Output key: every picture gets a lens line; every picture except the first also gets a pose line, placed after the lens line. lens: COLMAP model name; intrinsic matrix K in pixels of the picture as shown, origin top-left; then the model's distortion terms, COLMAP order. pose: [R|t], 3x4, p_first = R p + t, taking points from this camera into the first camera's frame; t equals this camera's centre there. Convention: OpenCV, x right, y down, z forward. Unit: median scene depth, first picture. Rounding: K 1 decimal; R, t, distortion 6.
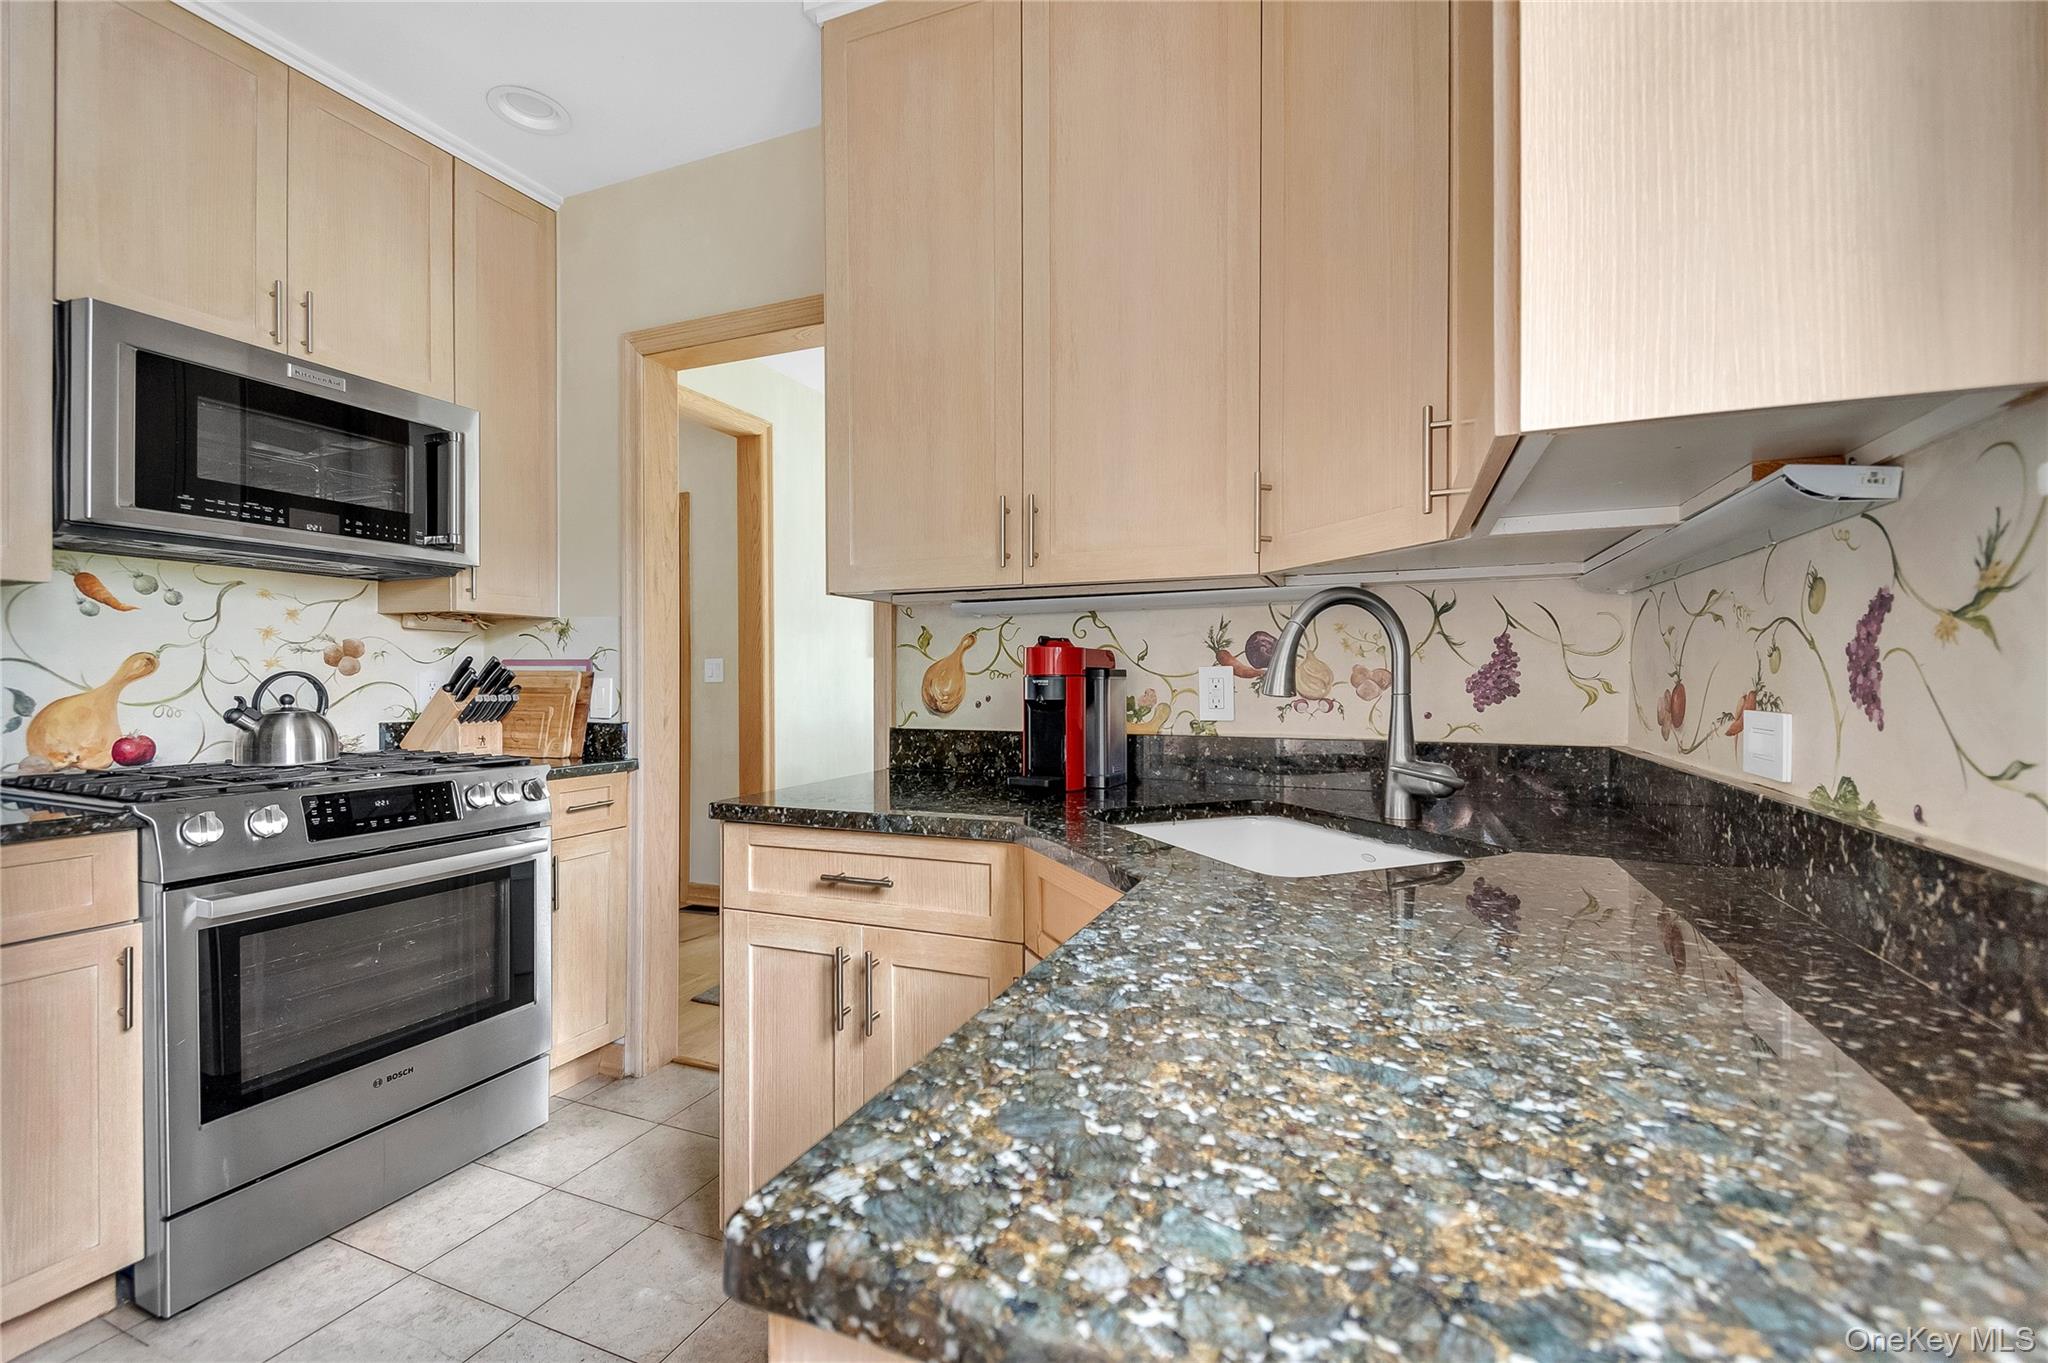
lens RADIAL K [[855.1, 0, 1035.9], [0, 855.1, 681.5], [0, 0, 1]] dist [0.015936, -0.012430]
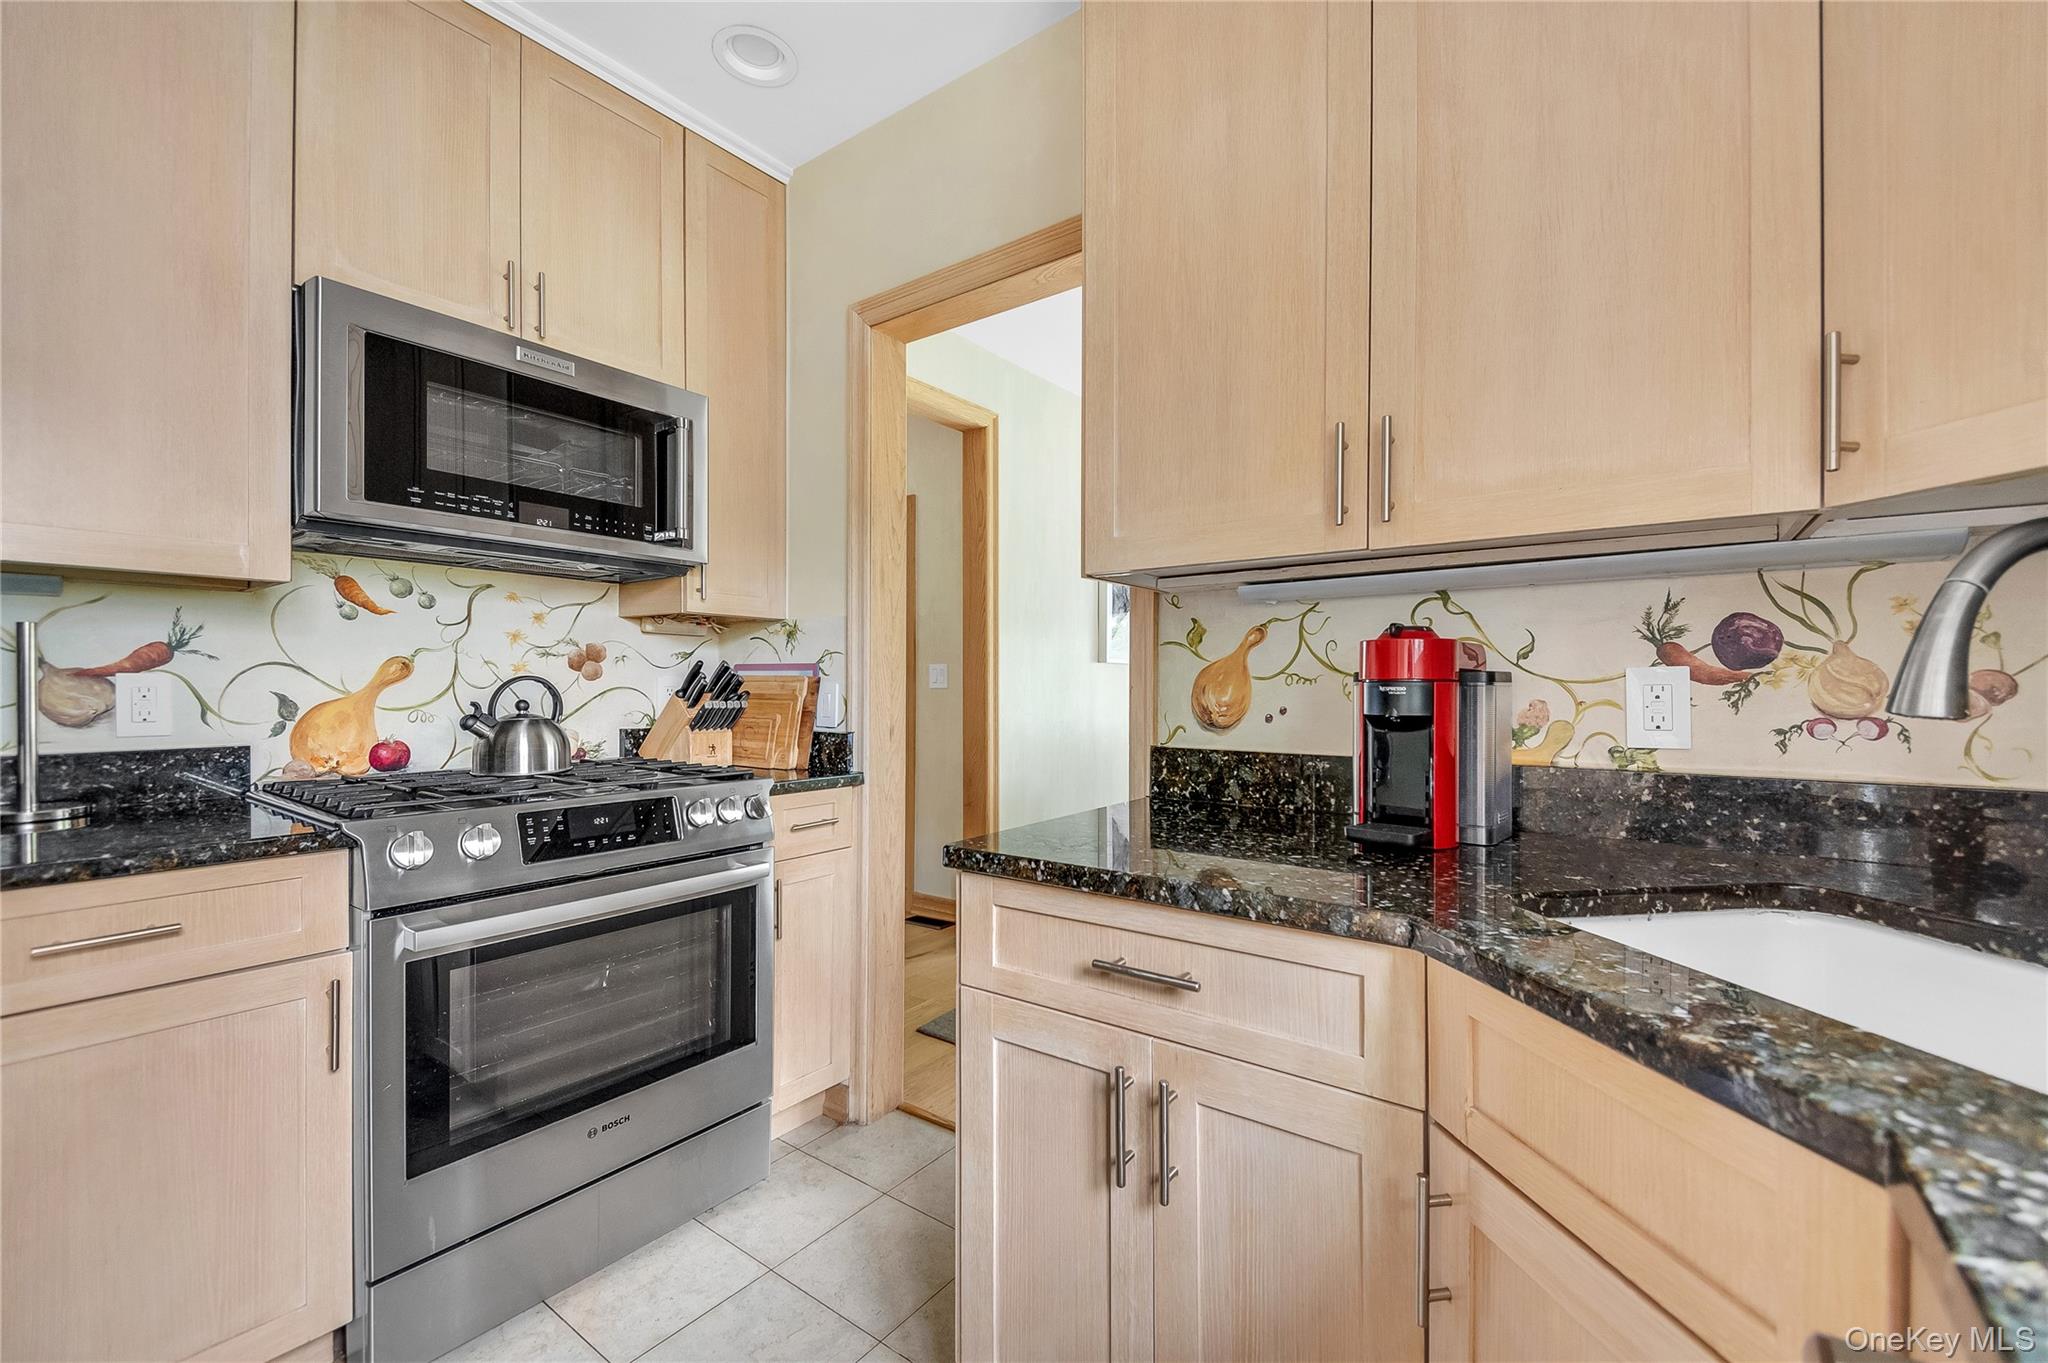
lens RADIAL K [[855.1, 0, 1035.9], [0, 855.1, 681.5], [0, 0, 1]] dist [0.015936, -0.012430]
pose [[0.970877, 0.000910, -0.239577, -0.091248], [-0.002756, 0.999969, -0.007370, -0.000023], [0.239563, 0.007816, 0.970849, 0.213123]]
